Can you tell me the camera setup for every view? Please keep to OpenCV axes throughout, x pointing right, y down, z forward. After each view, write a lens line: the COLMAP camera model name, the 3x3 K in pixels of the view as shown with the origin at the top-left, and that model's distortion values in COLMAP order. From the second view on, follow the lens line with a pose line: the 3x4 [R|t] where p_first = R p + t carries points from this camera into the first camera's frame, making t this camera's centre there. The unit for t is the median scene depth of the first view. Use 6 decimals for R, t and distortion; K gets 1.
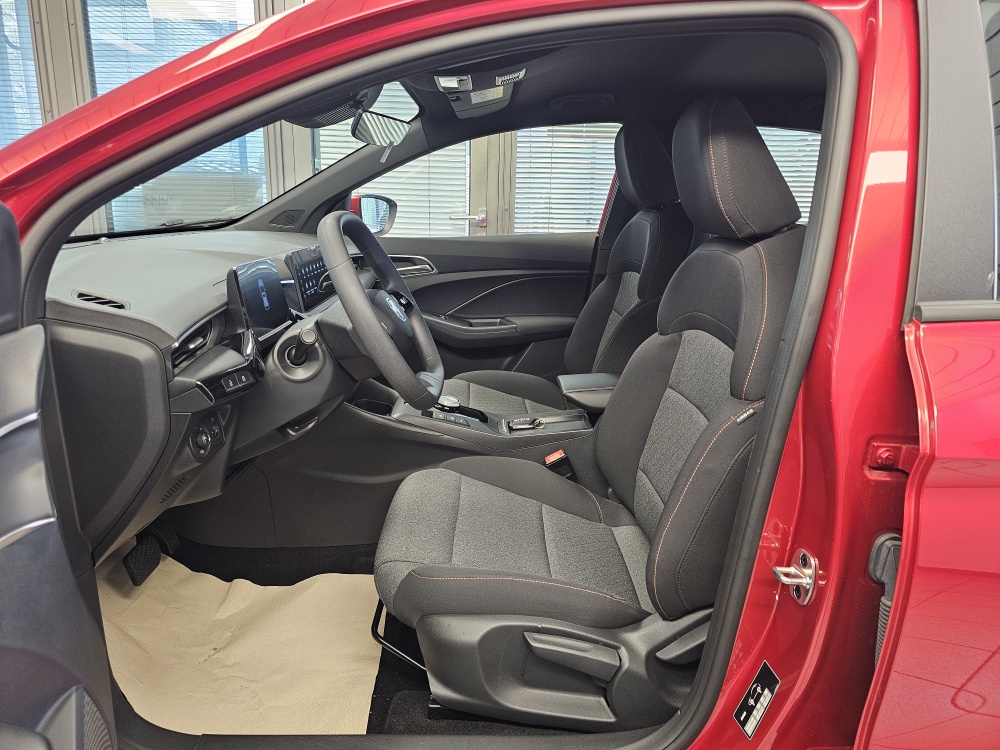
lens RADIAL K [[690.6, 0, 498.3], [0, 690.6, 351.6], [0, 0, 1]] dist [0.069863, -0.000712]
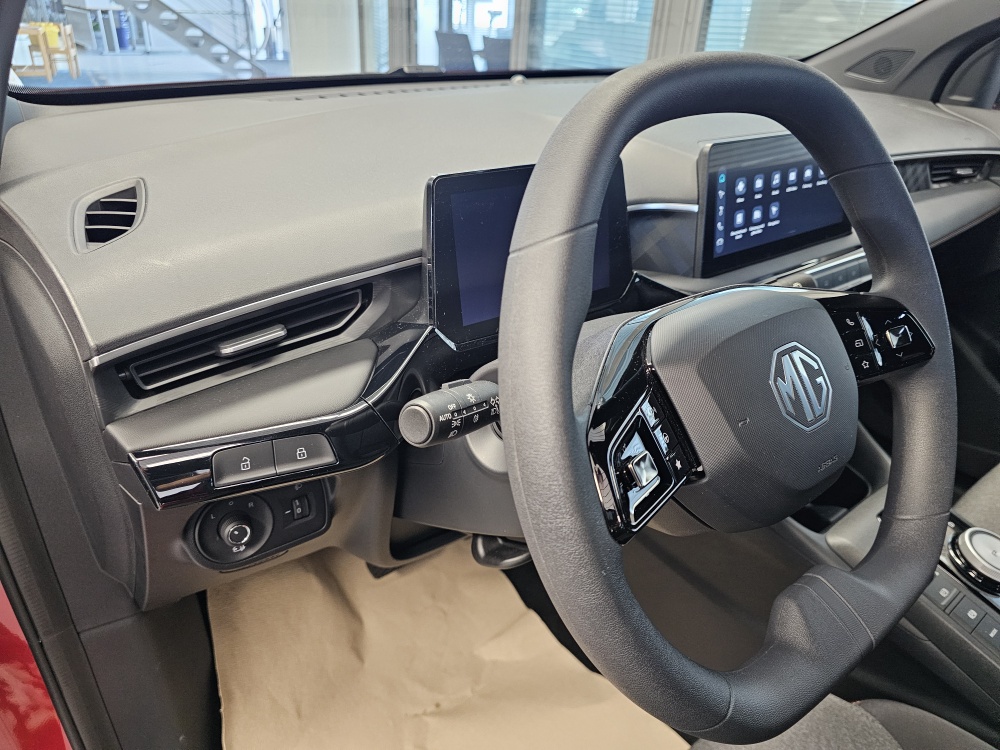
lens RADIAL K [[685.8, 0, 500.0], [0, 685.8, 375.0], [0, 0, 1]] dist [-0.000355, -0.003251]
pose [[0.629516, 0.386077, -0.674280, -0.026073], [-0.215855, 0.920552, 0.325562, -0.121943], [0.746402, -0.059400, 0.662839, 0.605396]]
